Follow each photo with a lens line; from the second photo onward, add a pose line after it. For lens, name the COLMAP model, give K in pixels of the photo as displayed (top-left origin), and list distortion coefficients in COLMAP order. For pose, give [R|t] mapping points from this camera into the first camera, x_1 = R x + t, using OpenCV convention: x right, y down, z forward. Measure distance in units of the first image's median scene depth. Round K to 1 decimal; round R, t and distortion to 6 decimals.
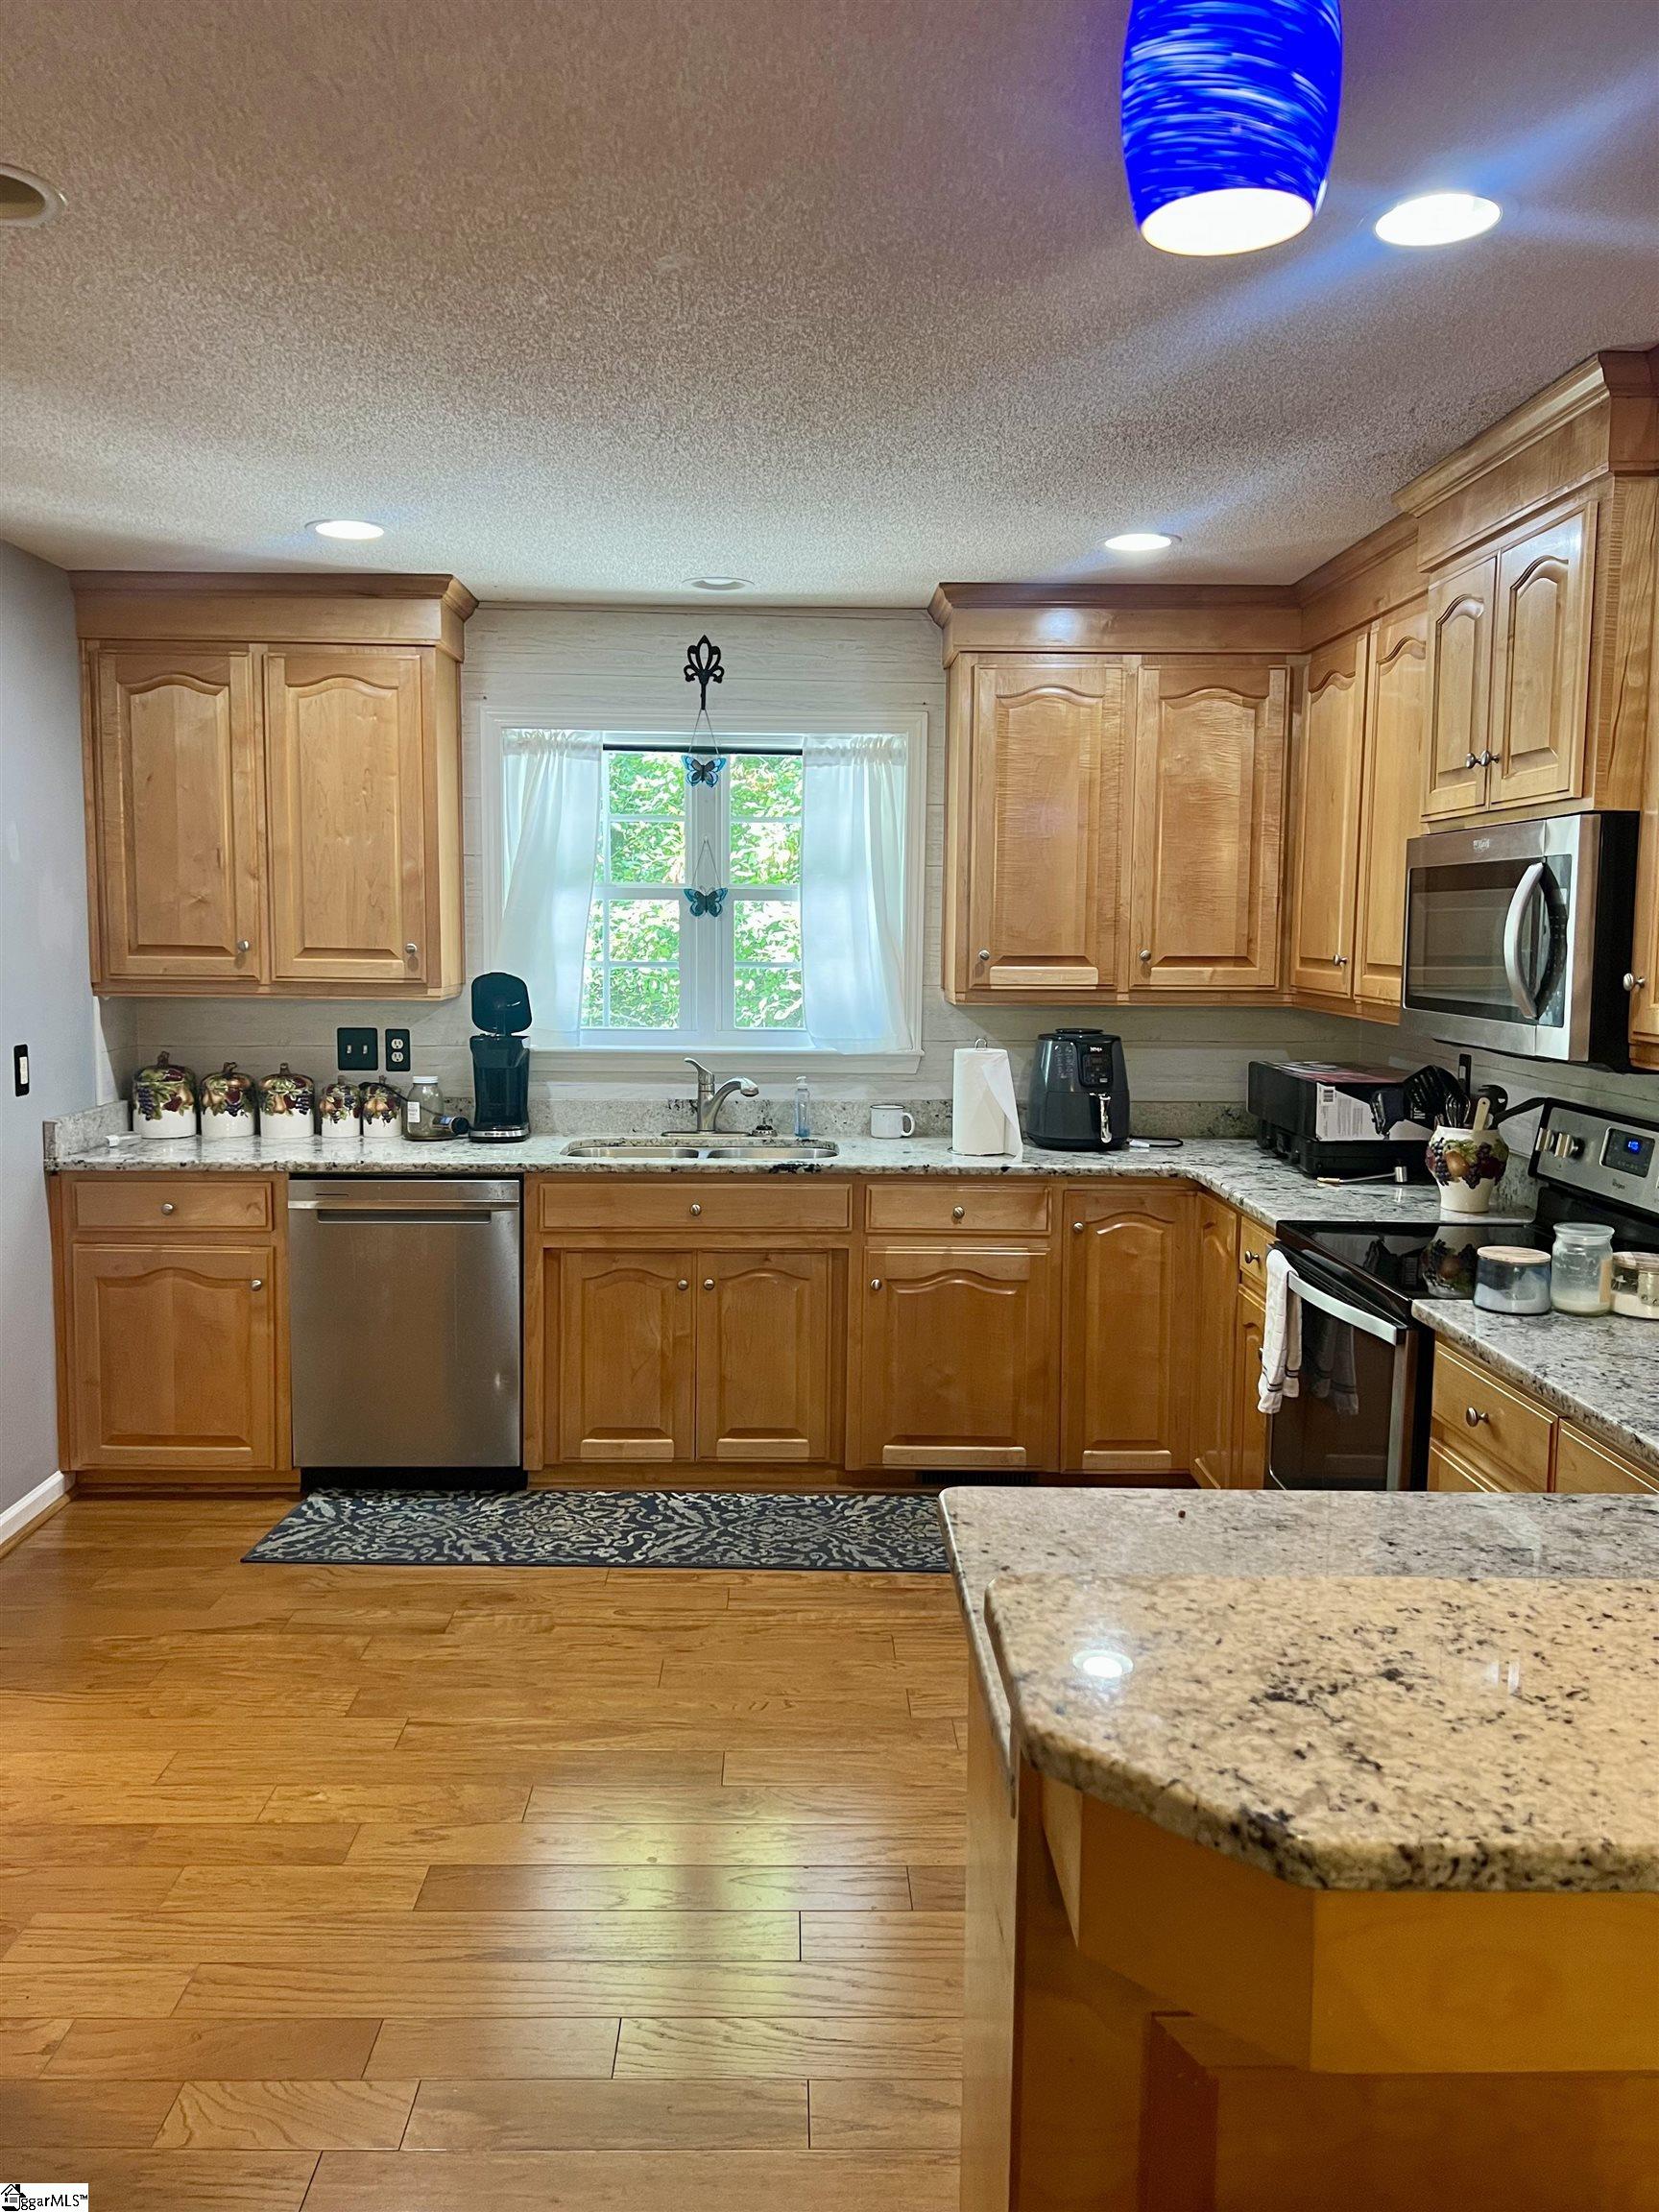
lens RADIAL K [[1650.4, 0, 832.1], [0, 1650.4, 1079.1], [0, 0, 1]] dist [0.062528, -0.060284]
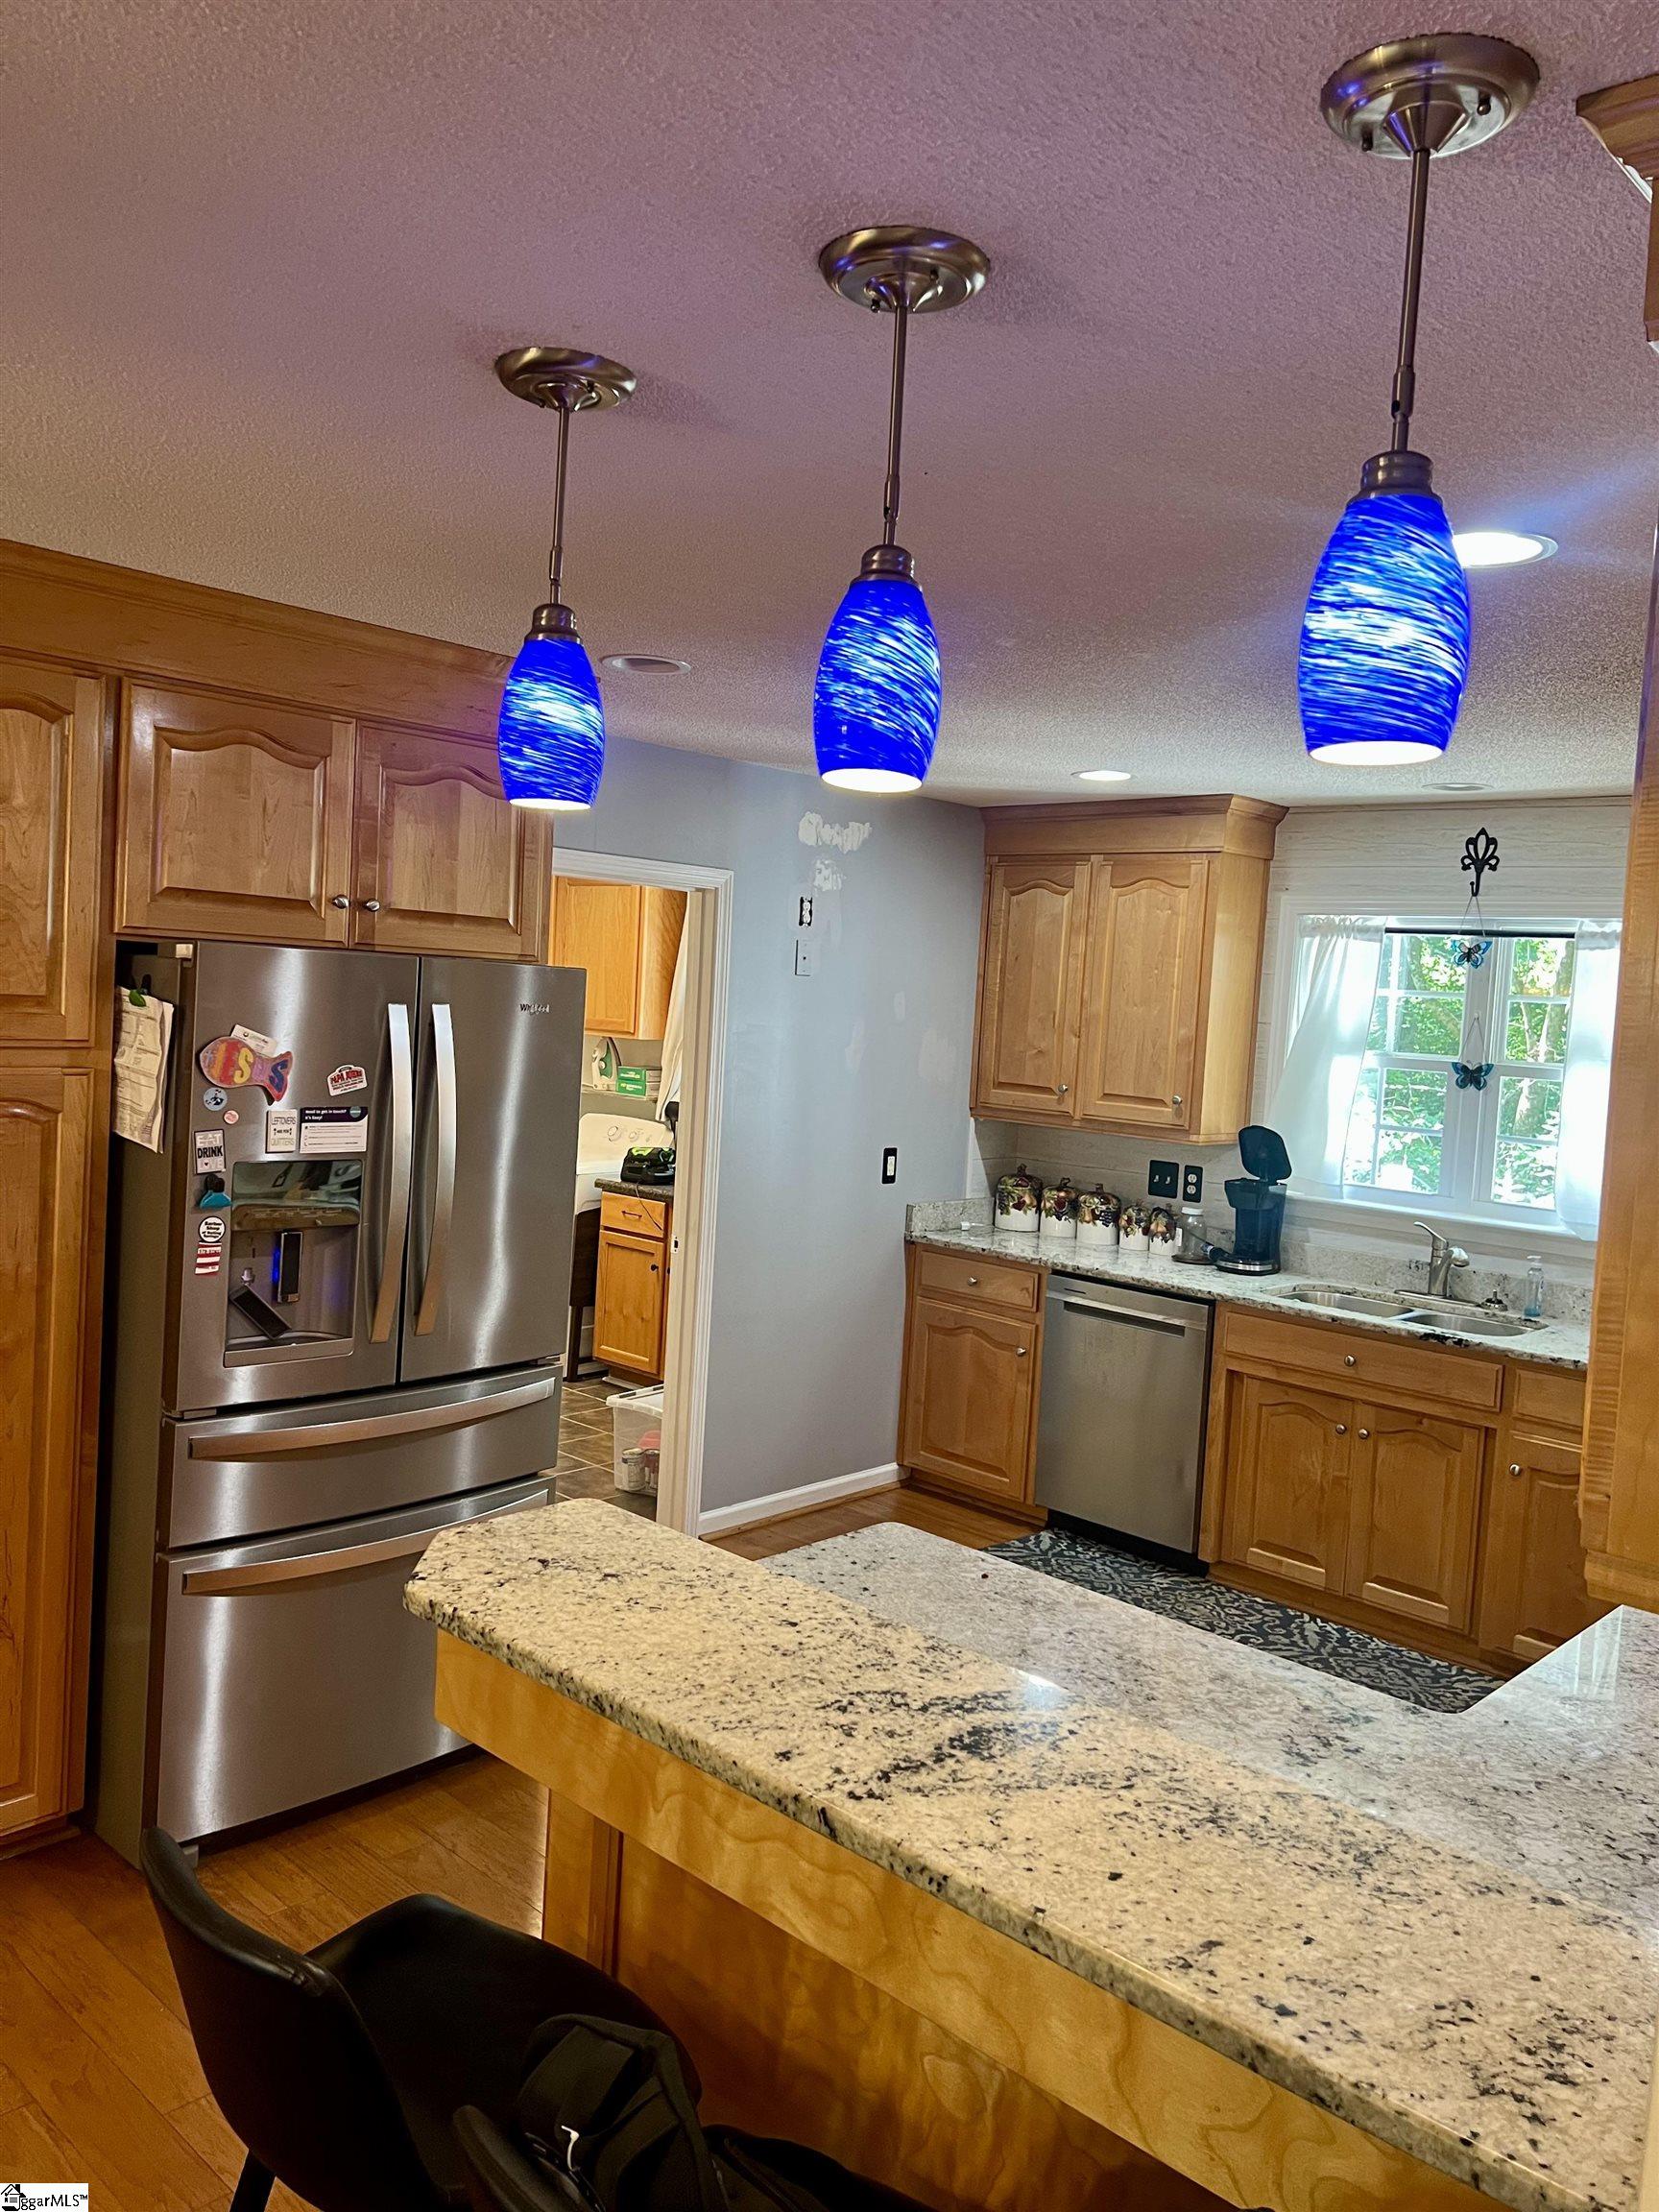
lens RADIAL K [[1668.3, 0, 851.0], [0, 1668.3, 1082.9], [0, 0, 1]] dist [0.113844, -0.240684]
pose [[0.719736, 0.072117, -0.690492, 0.420983], [-0.119687, 0.992588, -0.021087, -0.038001], [0.683853, 0.097820, 0.723033, -0.041433]]
